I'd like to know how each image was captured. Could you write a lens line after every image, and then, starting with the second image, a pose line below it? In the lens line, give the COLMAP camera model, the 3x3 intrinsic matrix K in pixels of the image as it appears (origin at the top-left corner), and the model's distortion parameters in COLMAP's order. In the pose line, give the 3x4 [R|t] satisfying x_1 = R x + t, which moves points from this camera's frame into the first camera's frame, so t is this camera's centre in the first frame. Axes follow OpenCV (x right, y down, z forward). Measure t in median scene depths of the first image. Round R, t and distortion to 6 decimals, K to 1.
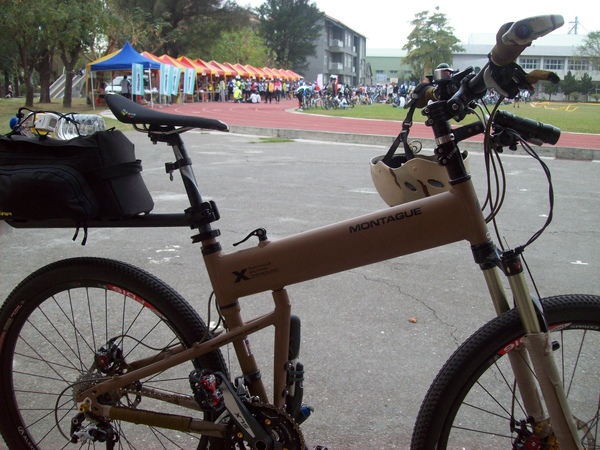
lens RADIAL K [[653.3, 0, 300.0], [0, 653.3, 225.0], [0, 0, 1]] dist [-0.194469, 0.205696]
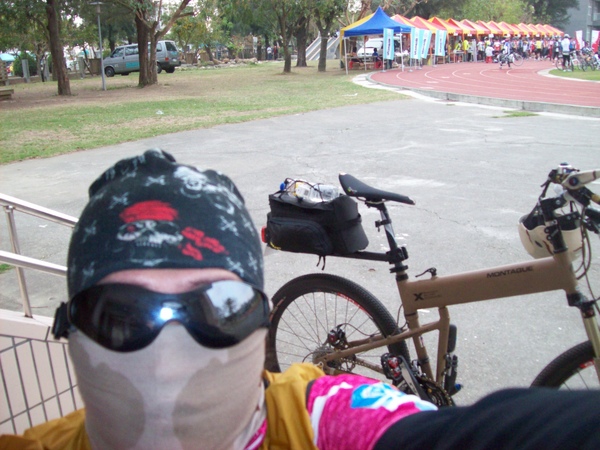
lens RADIAL K [[653.3, 0, 300.0], [0, 653.3, 225.0], [0, 0, 1]] dist [-0.194469, 0.205696]
pose [[0.928464, 0.055100, -0.367313, 0.180360], [-0.030997, 0.996980, 0.071202, -0.171340], [0.370127, -0.054723, 0.927368, -0.472773]]
